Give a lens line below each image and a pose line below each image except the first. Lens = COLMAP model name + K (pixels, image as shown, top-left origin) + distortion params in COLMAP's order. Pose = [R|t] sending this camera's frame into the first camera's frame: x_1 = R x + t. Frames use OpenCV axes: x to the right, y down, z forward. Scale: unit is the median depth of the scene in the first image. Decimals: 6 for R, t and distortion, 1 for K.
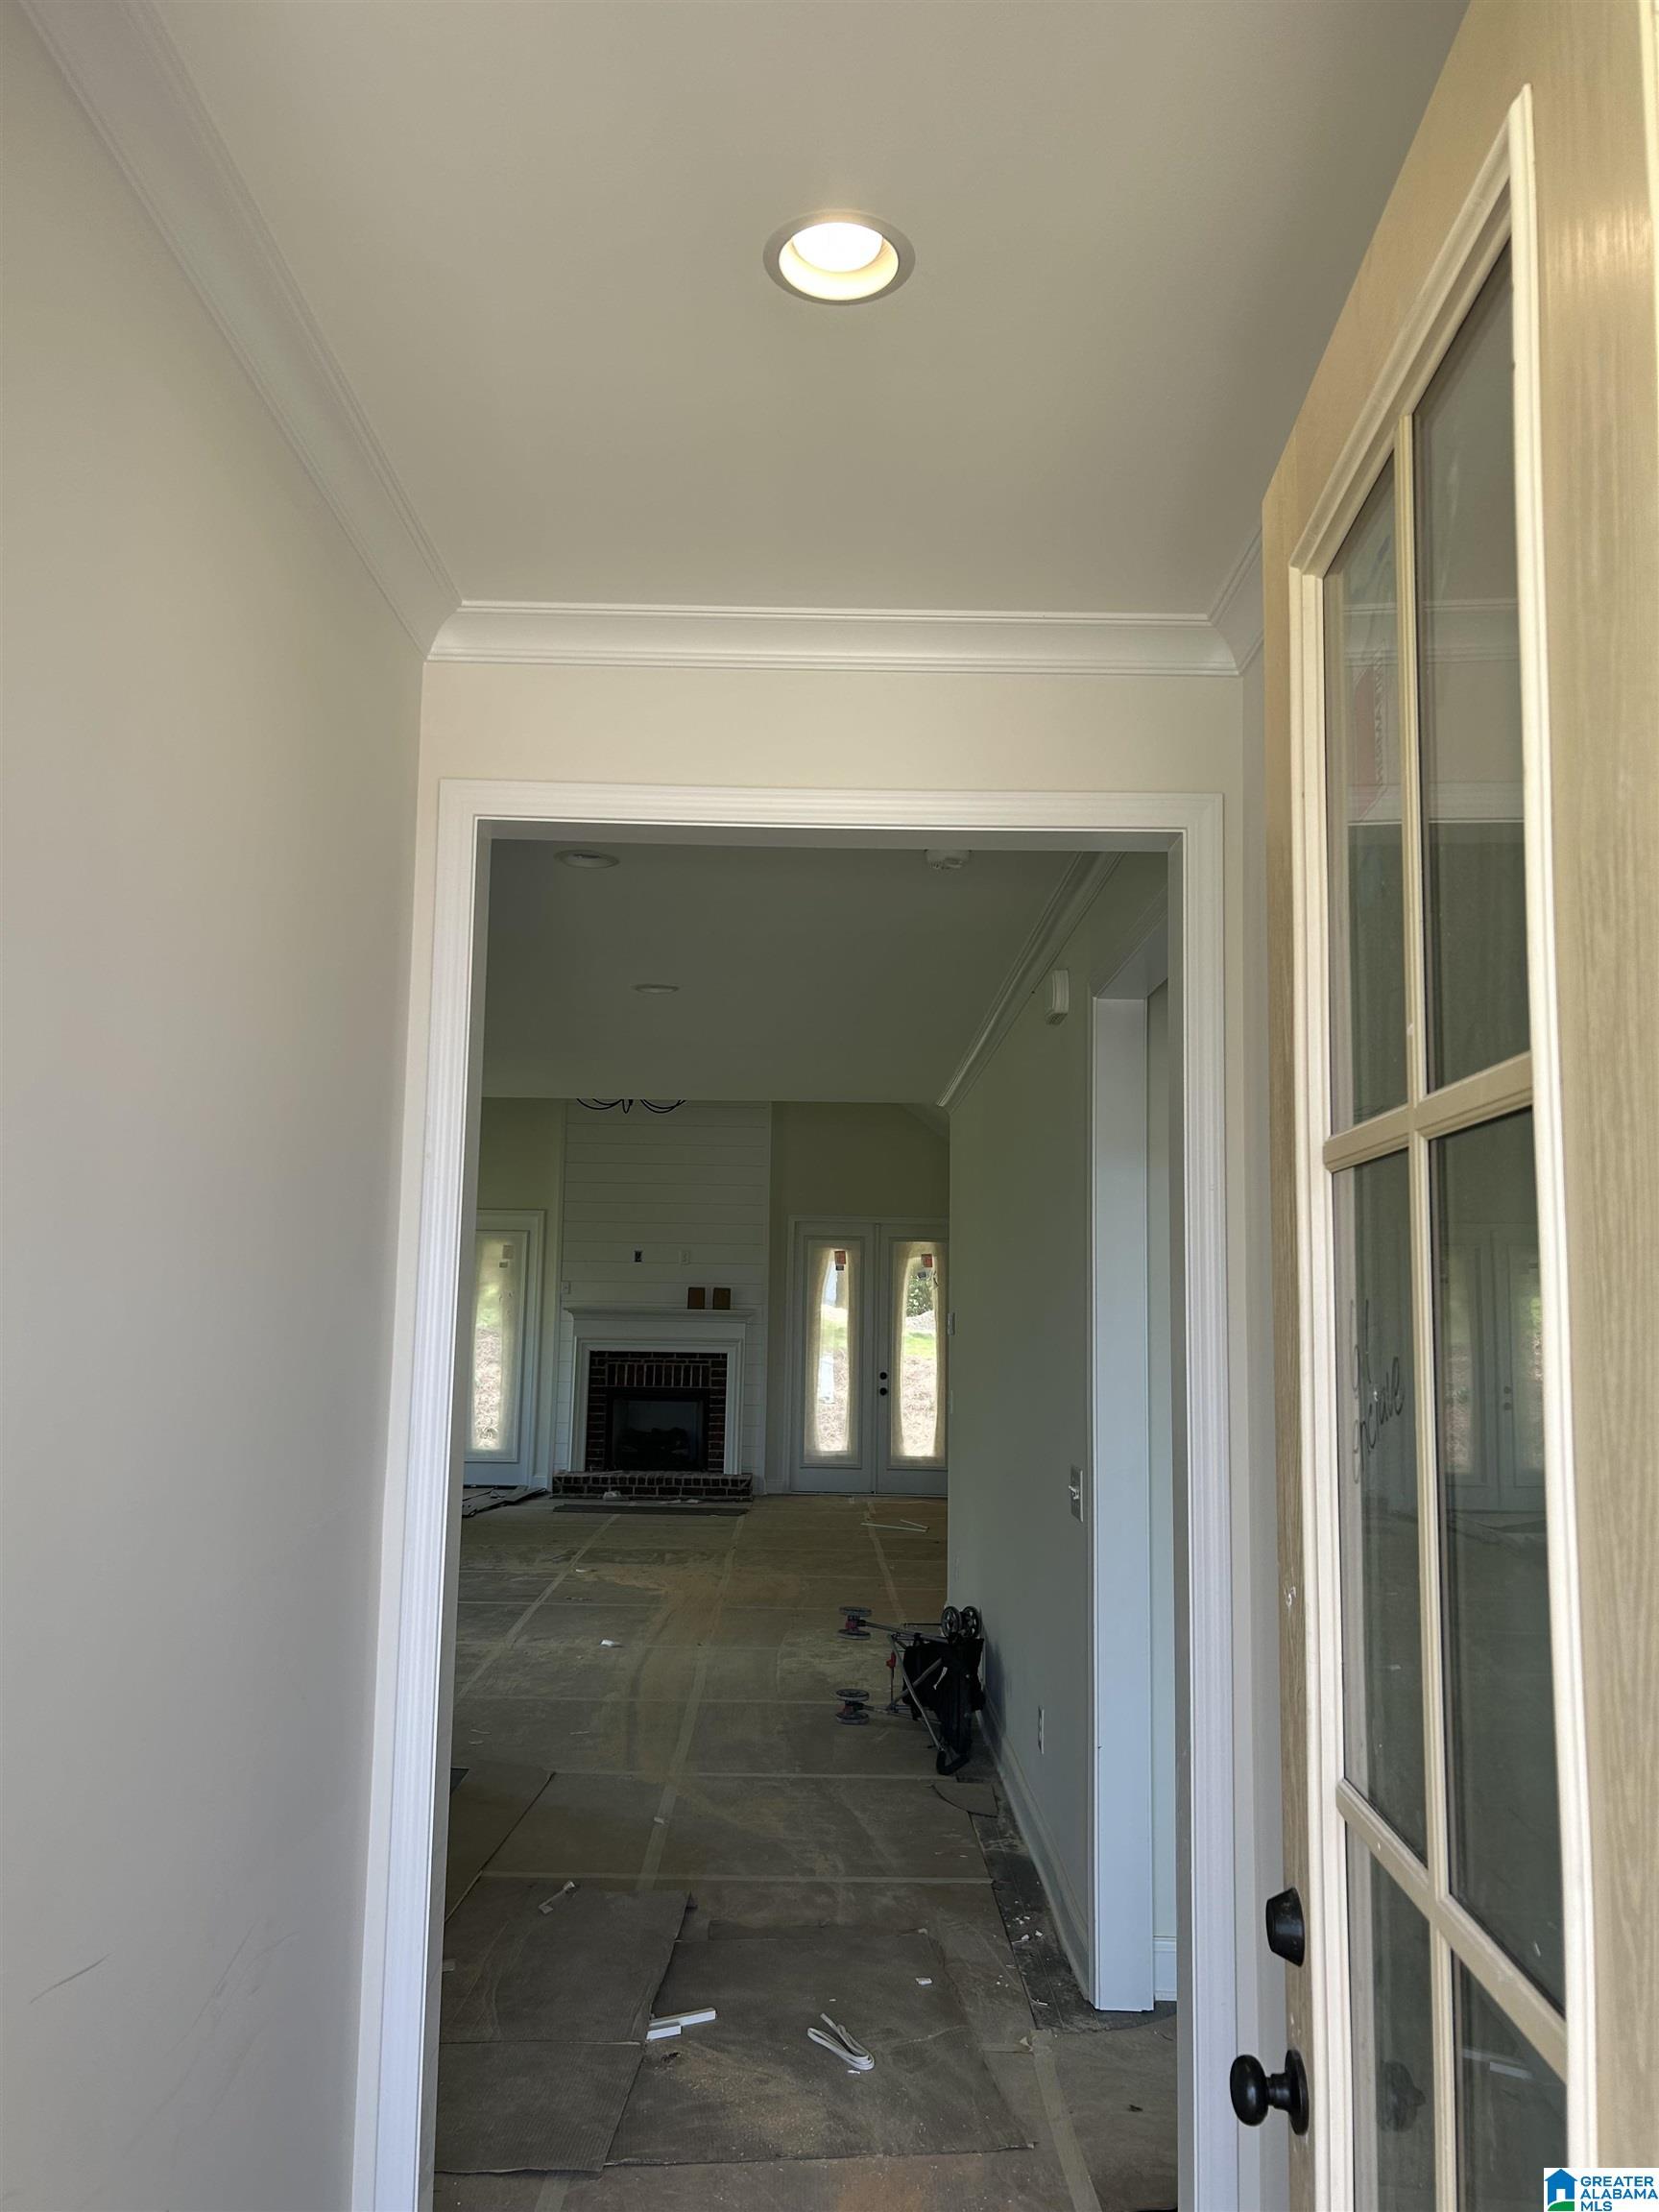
lens RADIAL K [[1671.8, 0, 831.0], [0, 1671.8, 1088.8], [0, 0, 1]] dist [0.060088, -0.058517]
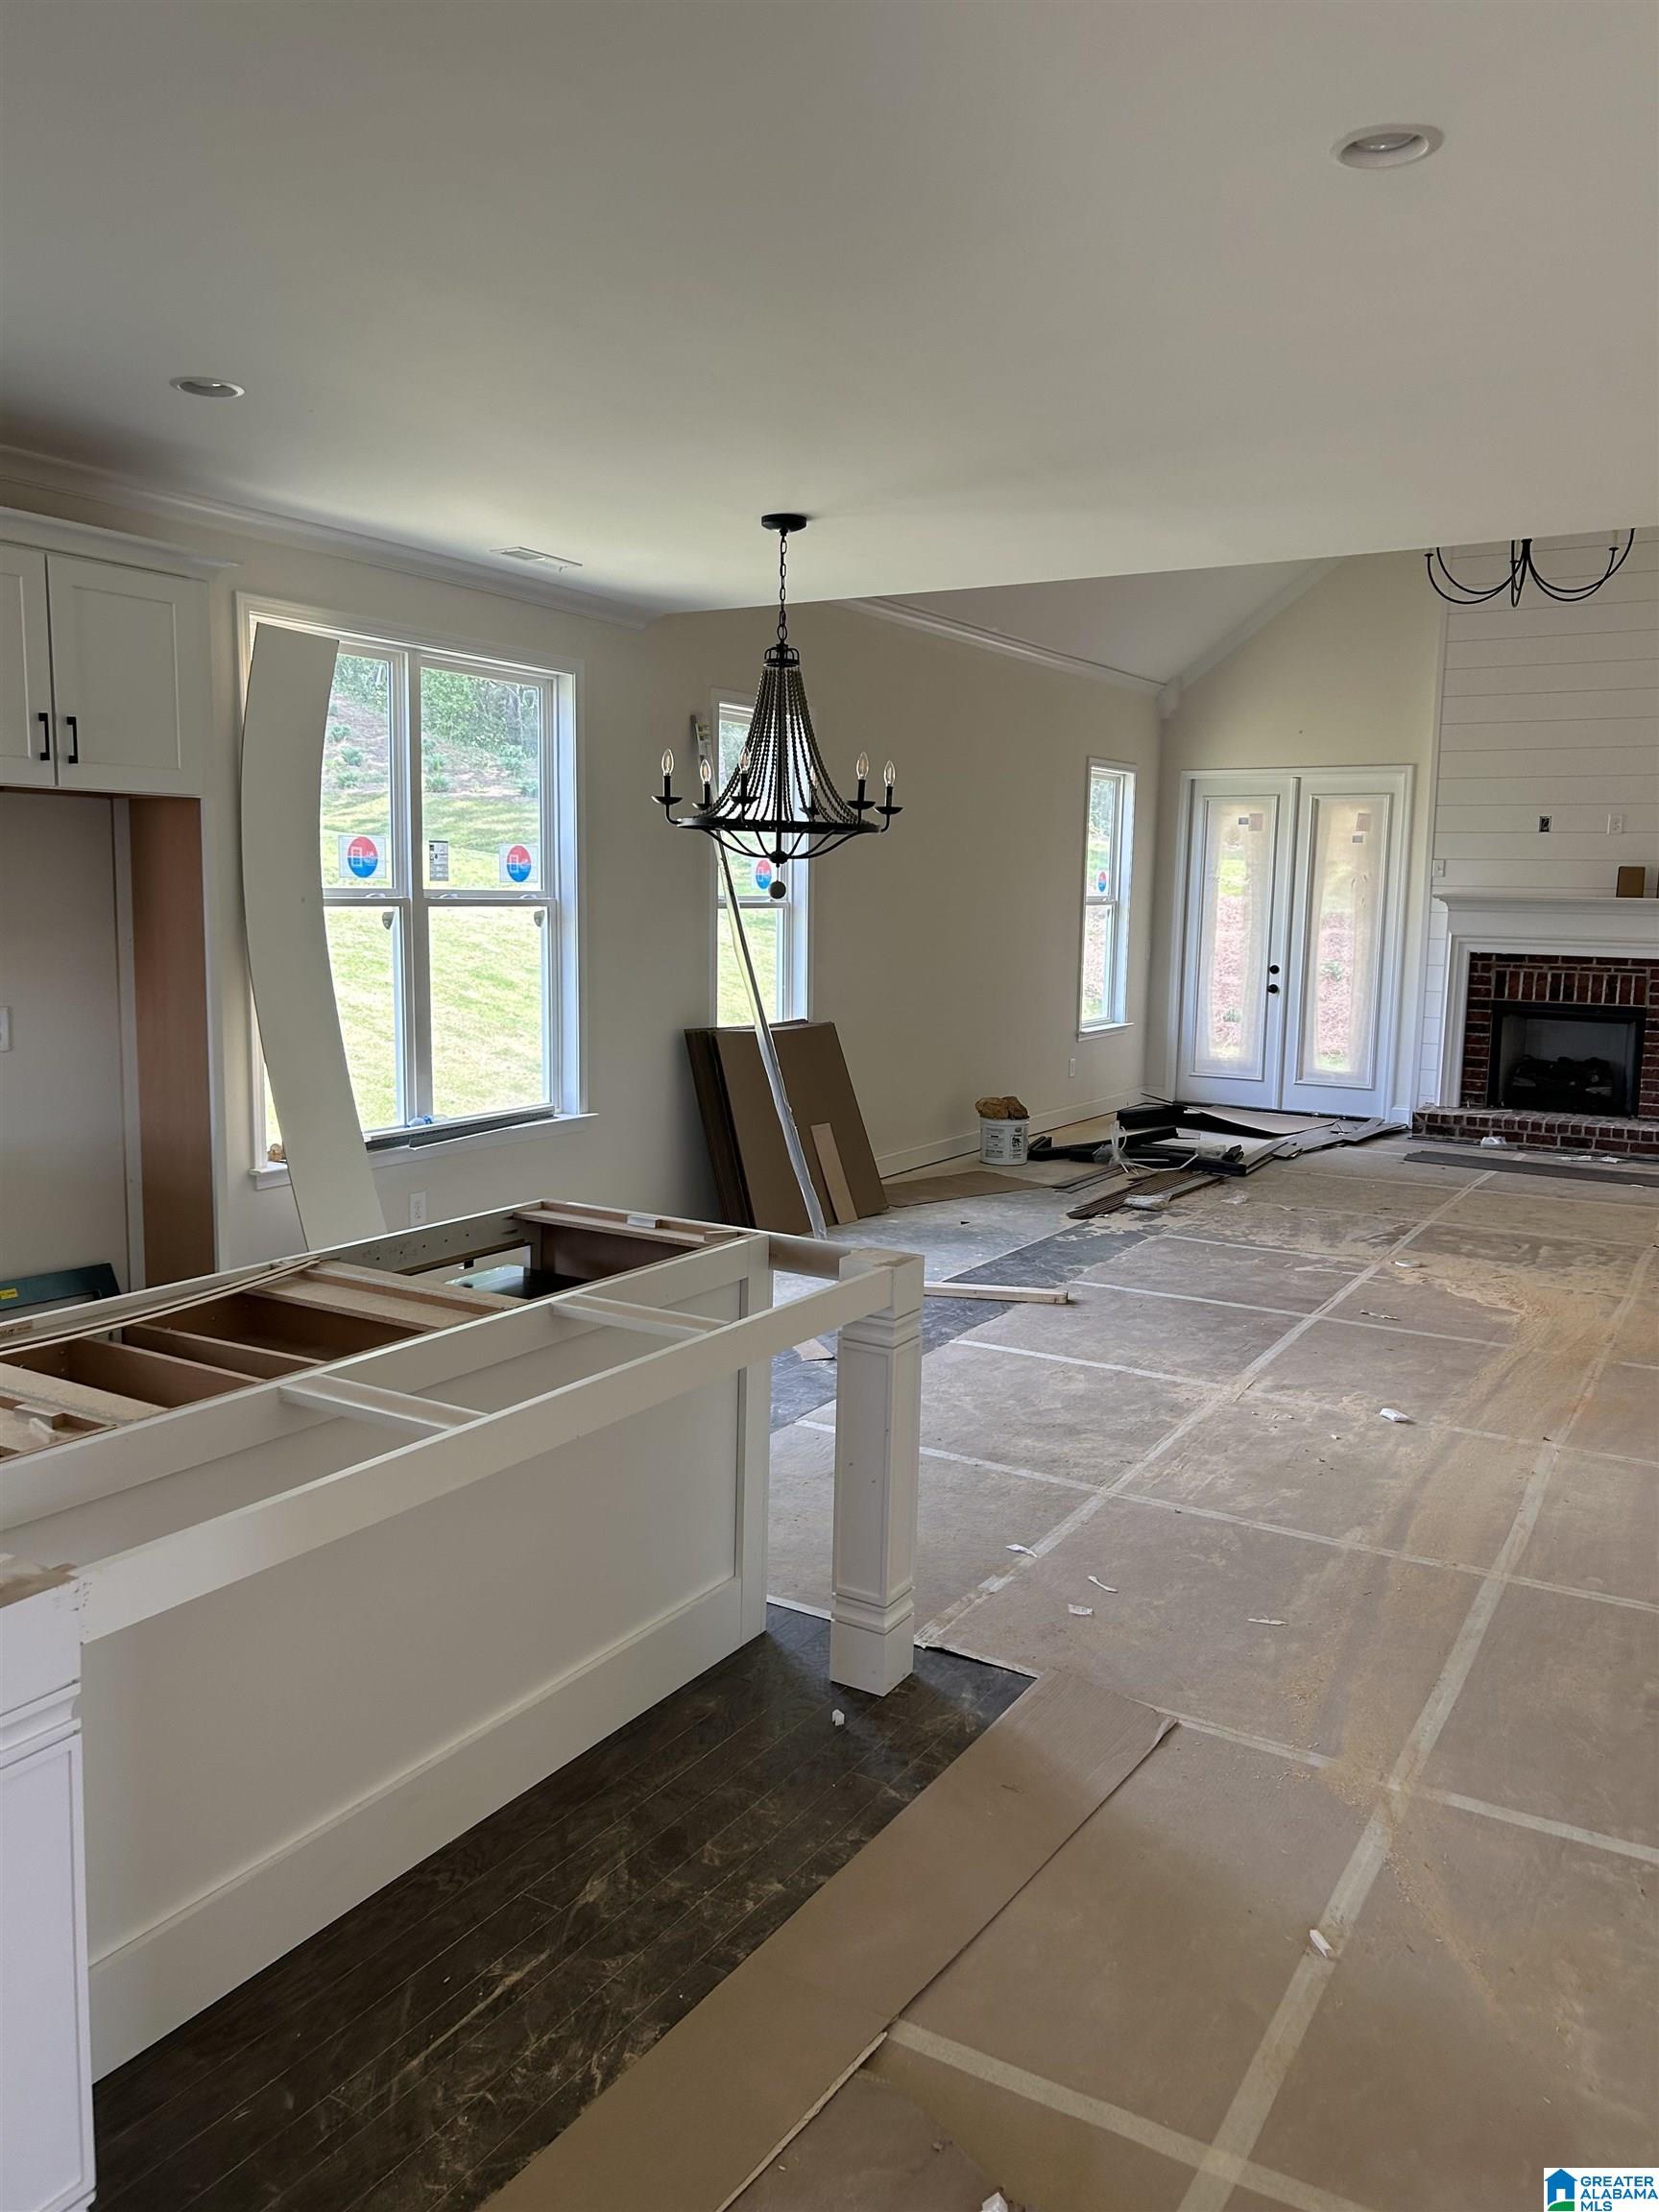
lens RADIAL K [[1671.8, 0, 831.0], [0, 1671.8, 1088.8], [0, 0, 1]] dist [0.060088, -0.058517]
pose [[0.853857, 0.061371, -0.516876, 0.006003], [0.065730, 0.972362, 0.224036, 0.028572], [0.516340, -0.225269, 0.826224, 0.221244]]
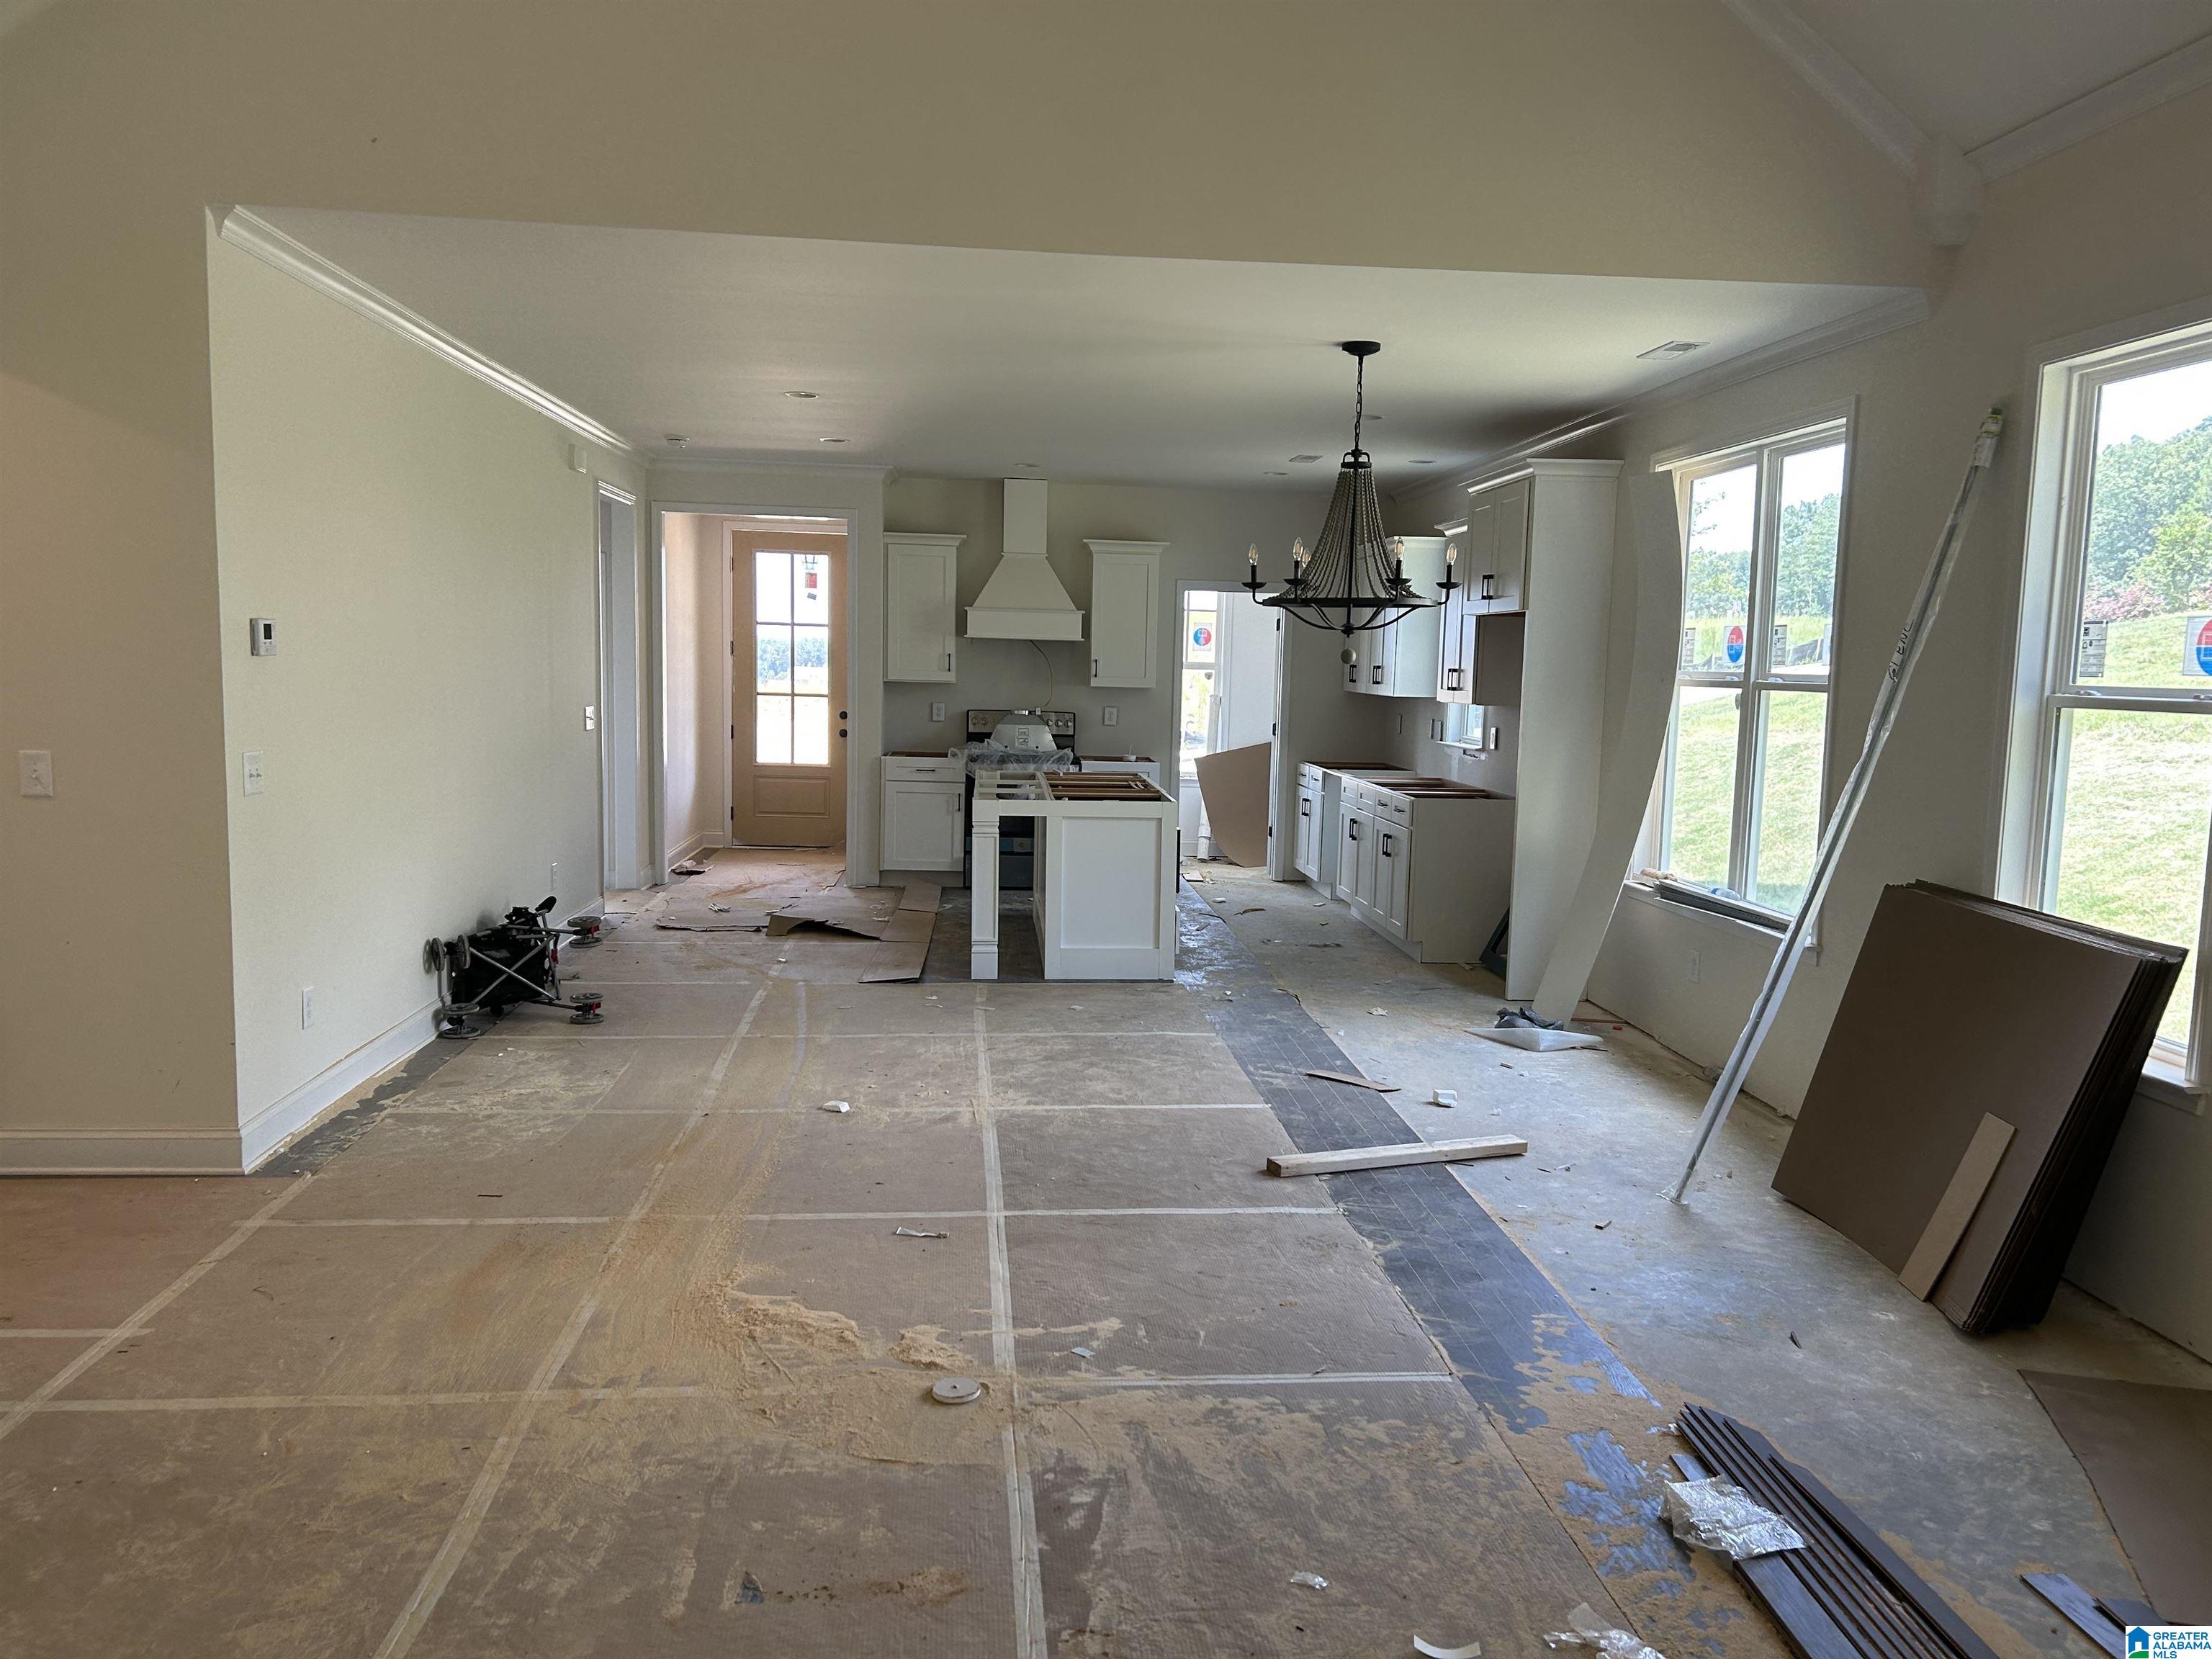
lens RADIAL K [[1670.4, 0, 1103.9], [0, 1670.4, 837.3], [0, 0, 1]] dist [0.103201, 0.000012]
pose [[-0.996576, -0.039795, -0.072474, -0.488760], [-0.038376, 0.999046, -0.020860, 0.469237], [0.073235, -0.018007, -0.997152, 3.550887]]
